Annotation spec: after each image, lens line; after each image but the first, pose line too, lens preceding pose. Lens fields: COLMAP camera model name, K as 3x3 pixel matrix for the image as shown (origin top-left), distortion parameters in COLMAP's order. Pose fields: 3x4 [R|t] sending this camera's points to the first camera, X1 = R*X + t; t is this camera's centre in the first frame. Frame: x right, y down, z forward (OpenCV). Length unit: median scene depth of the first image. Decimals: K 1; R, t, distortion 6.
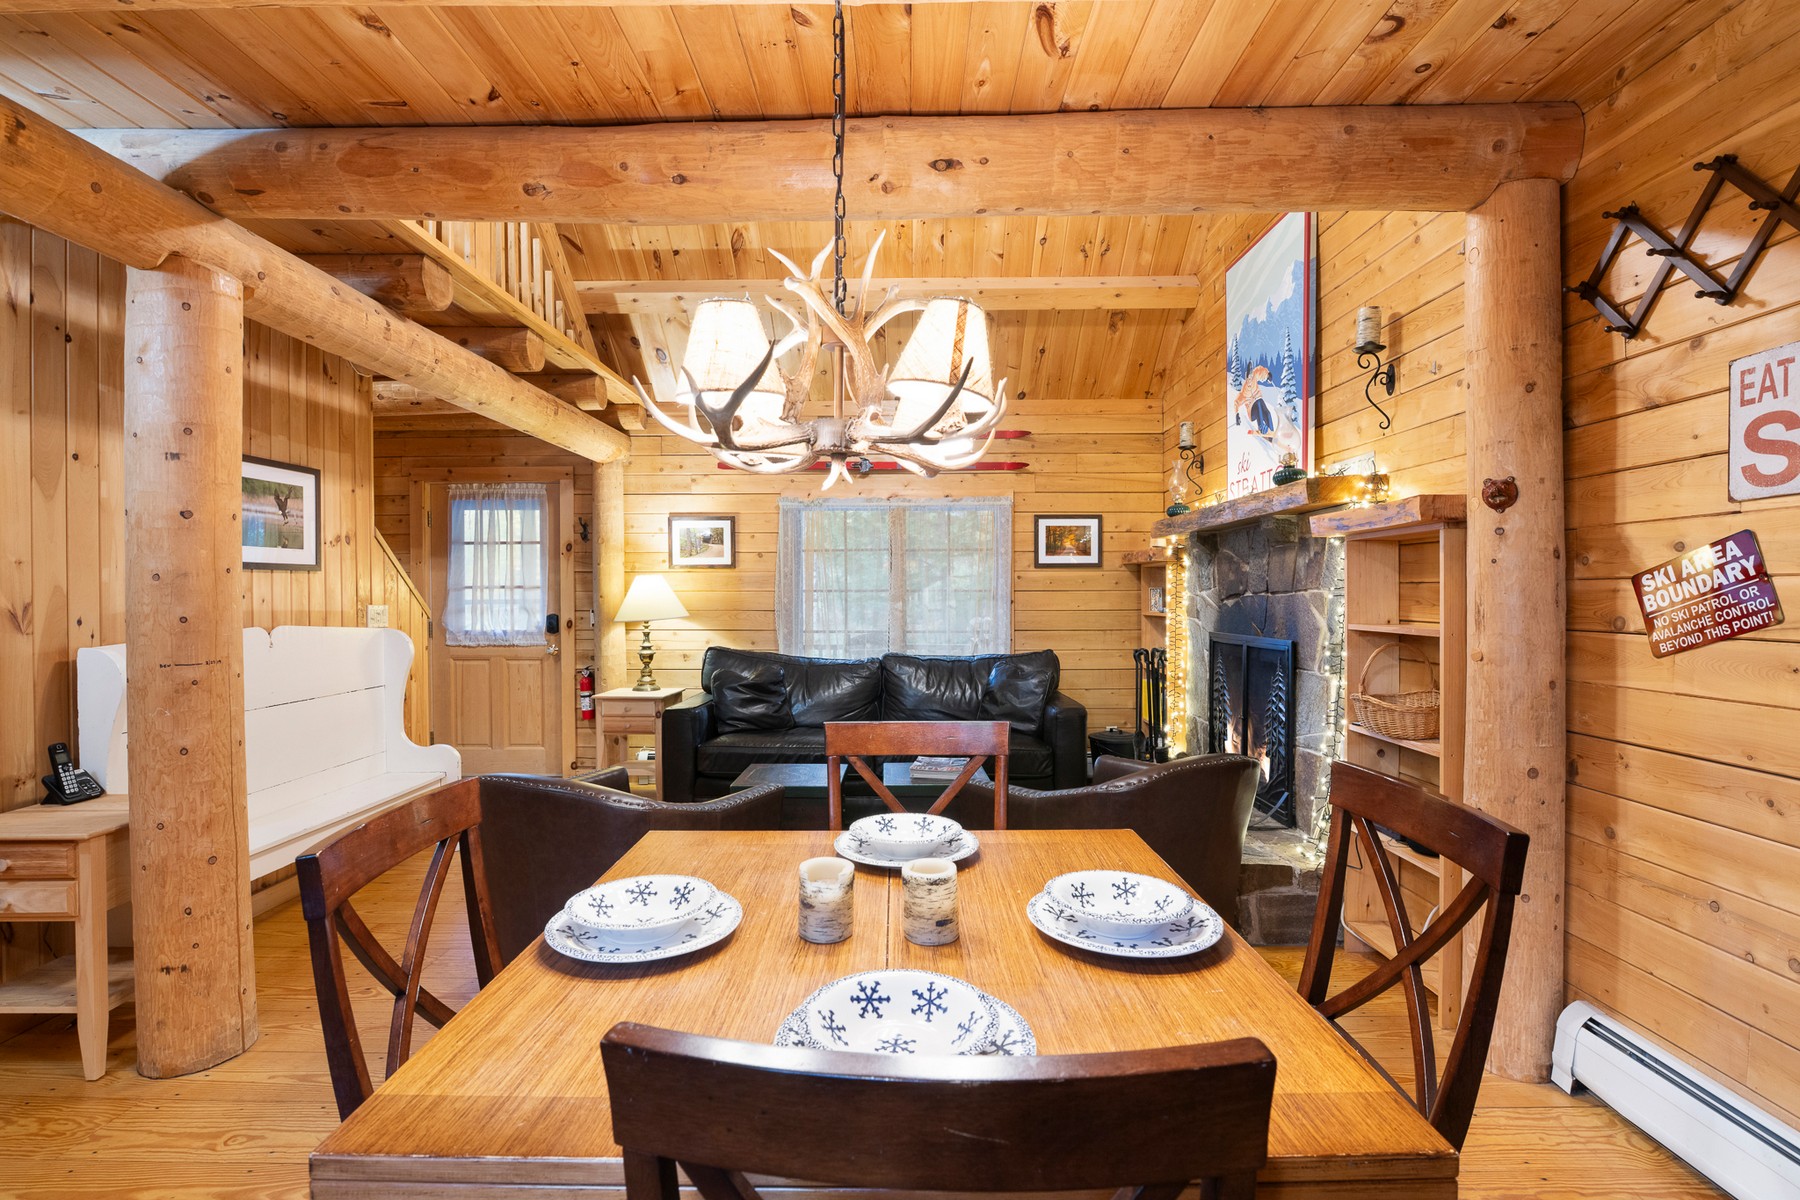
lens RADIAL K [[826.0, 0, 895.1], [0, 826.0, 601.1], [0, 0, 1]] dist [-0.022392, 0.002354]
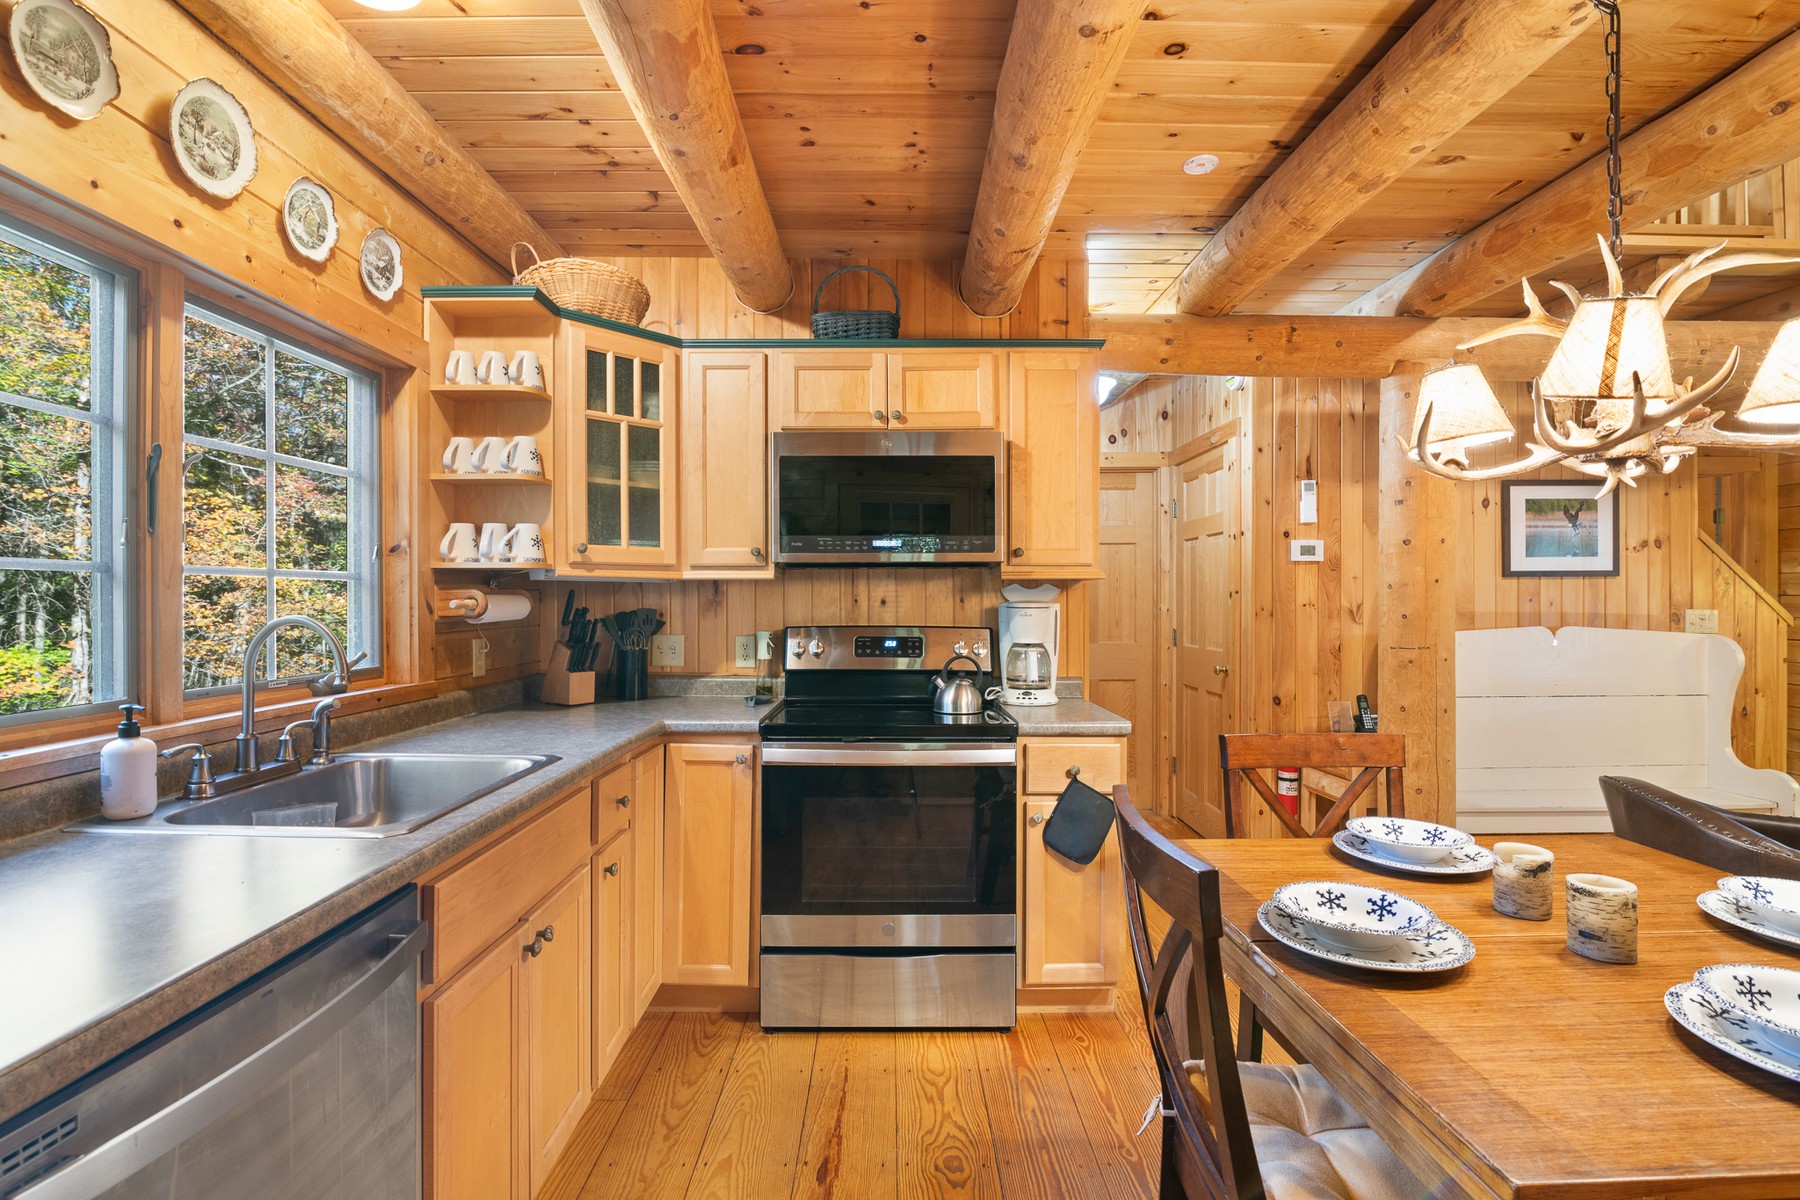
lens RADIAL K [[826.0, 0, 898.3], [0, 826.0, 600.8], [0, 0, 1]] dist [-0.022392, 0.002354]
pose [[0.026635, 0.006060, -0.999627, 0.337025], [-0.008512, 0.999947, 0.005835, -0.003394], [0.999609, 0.008353, 0.026686, 0.047812]]
